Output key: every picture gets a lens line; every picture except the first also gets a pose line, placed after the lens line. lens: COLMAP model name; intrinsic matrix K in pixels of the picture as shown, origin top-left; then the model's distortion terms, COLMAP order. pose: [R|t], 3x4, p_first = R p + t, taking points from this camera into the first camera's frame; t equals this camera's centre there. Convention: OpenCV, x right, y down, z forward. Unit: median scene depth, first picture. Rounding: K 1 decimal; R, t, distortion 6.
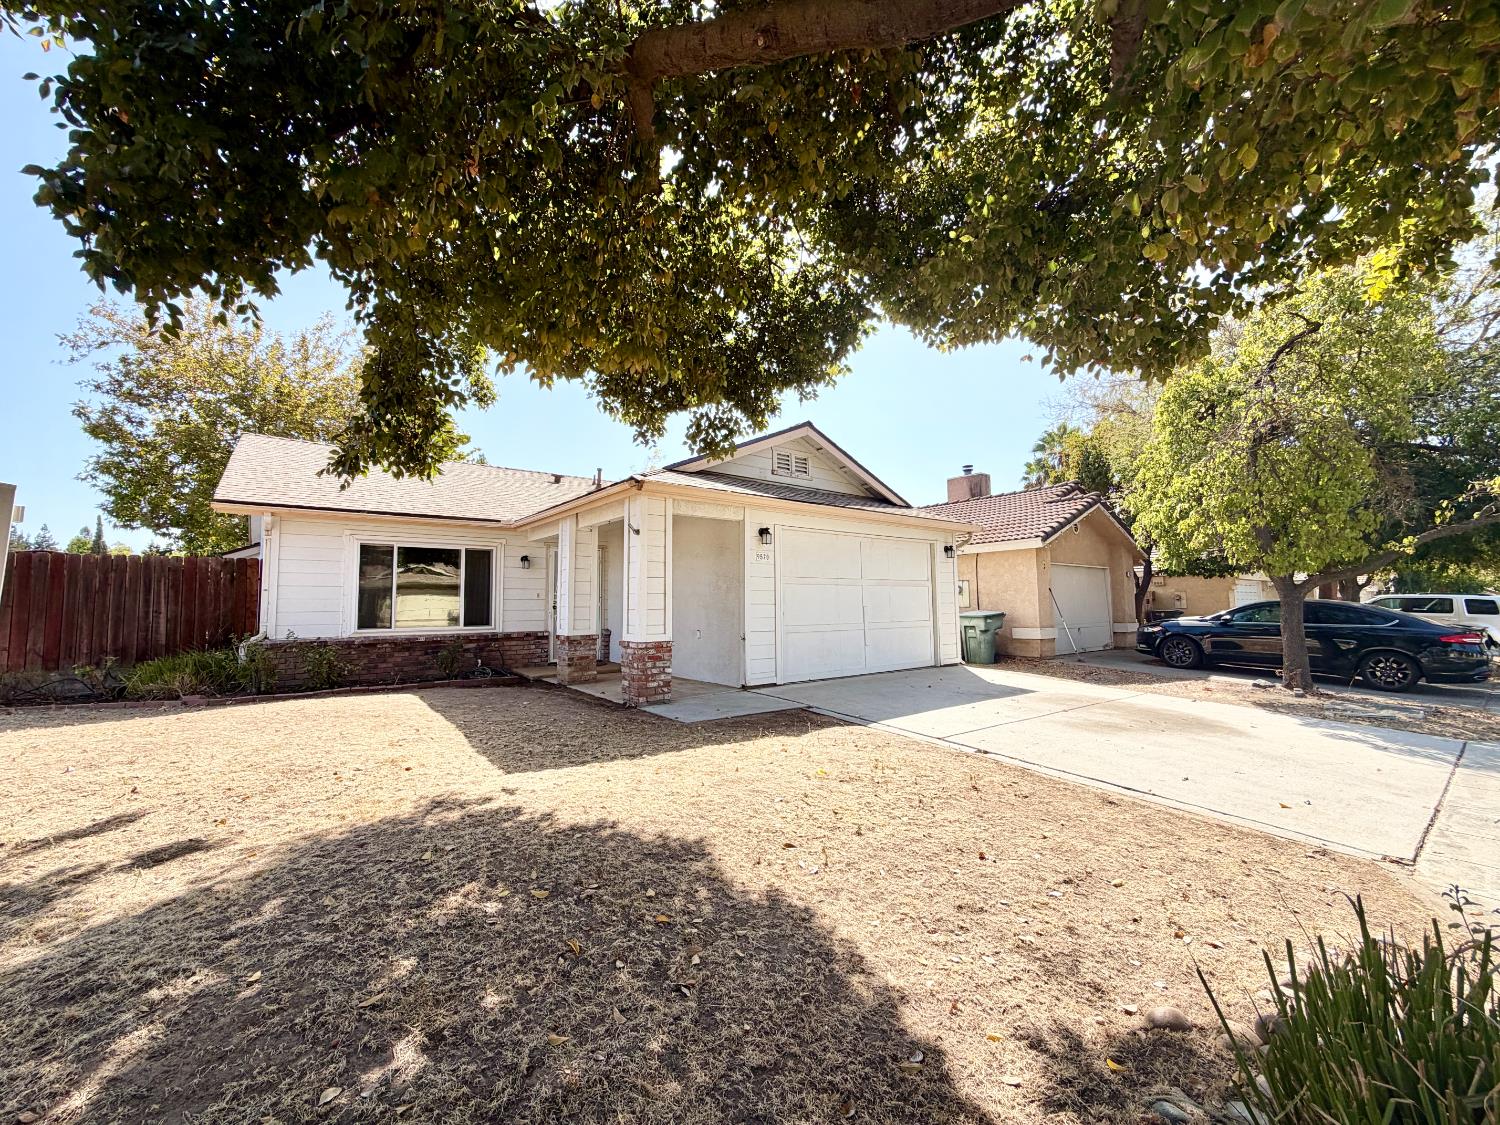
lens RADIAL K [[596.3, 0, 750.0], [0, 596.3, 562.5], [0, 0, 1]] dist [-0.002455, -0.000303]
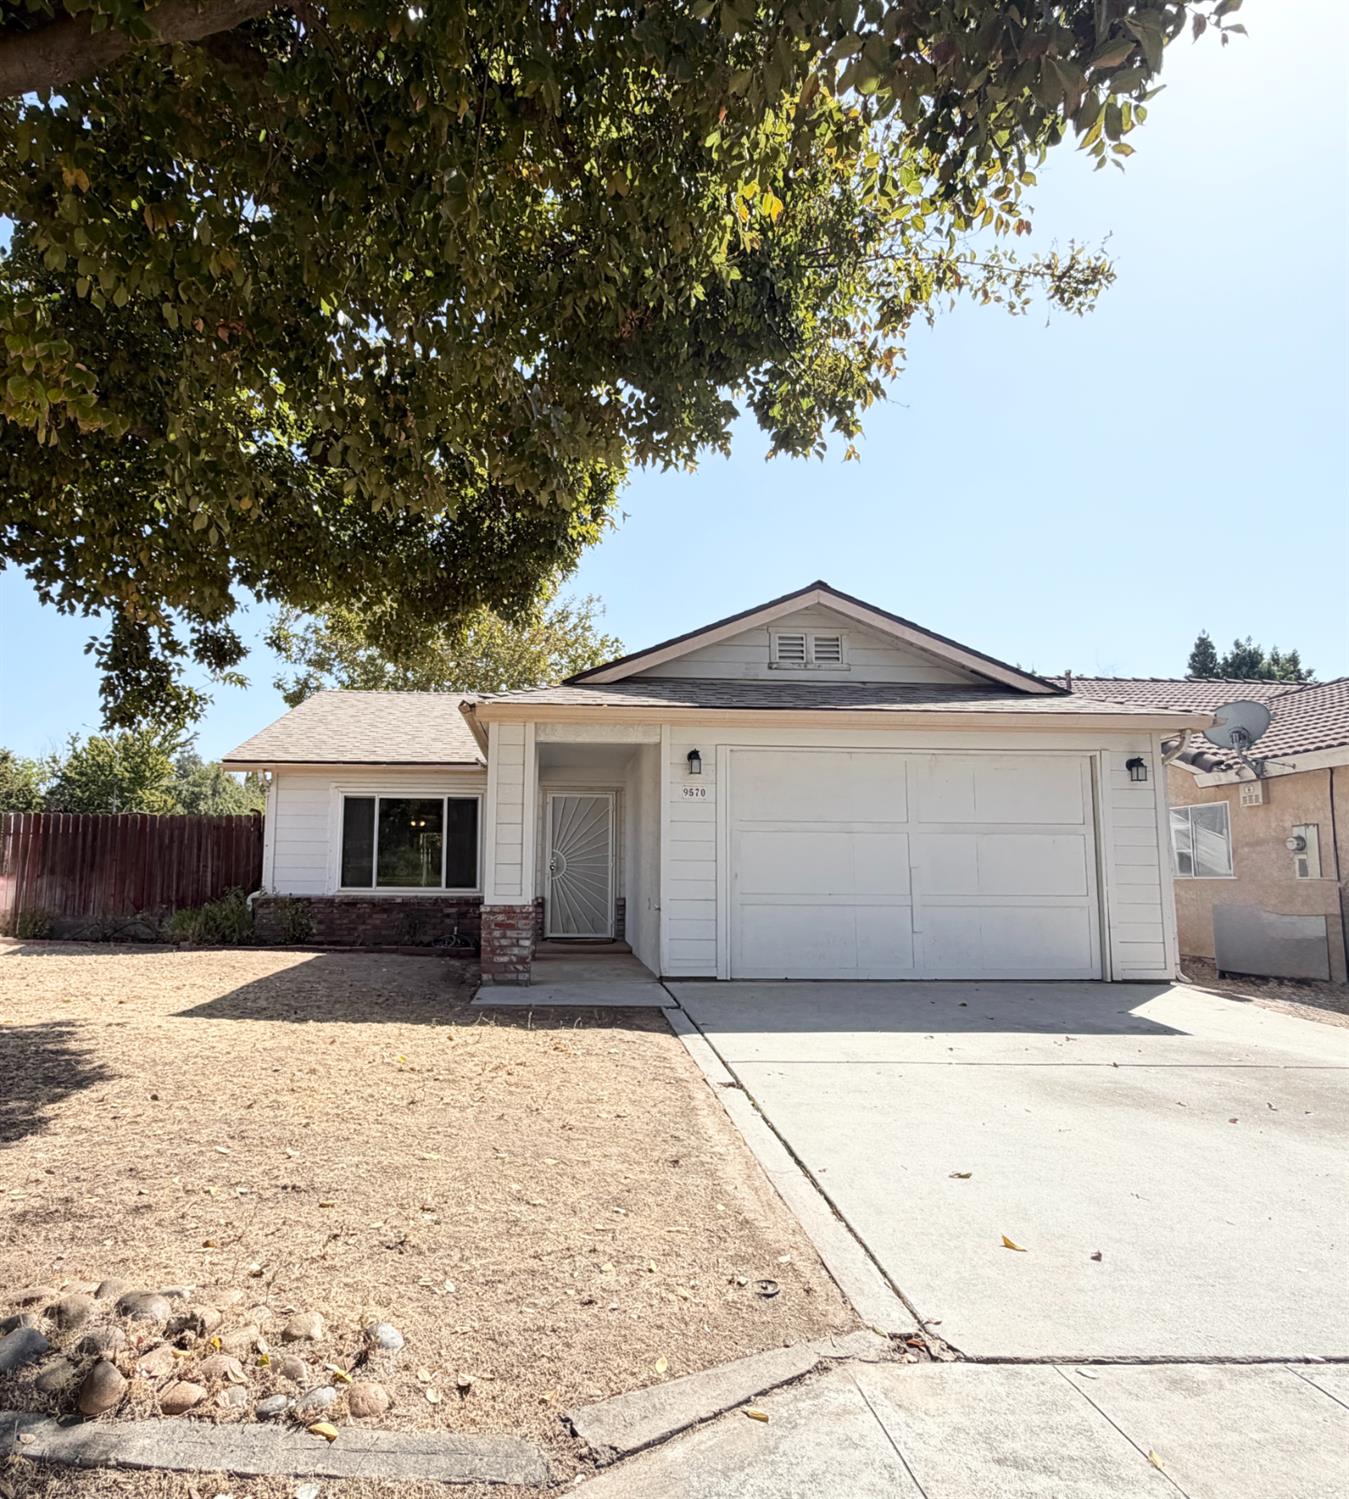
lens RADIAL K [[918.9, 0, 673.9], [0, 918.9, 779.6], [0, 0, 1]] dist [-0.002683, -0.000229]
pose [[0.817075, -0.049957, -0.574363, 0.607438], [0.026555, 0.998442, -0.049067, 0.027154], [0.575920, 0.024839, 0.817129, 0.108268]]
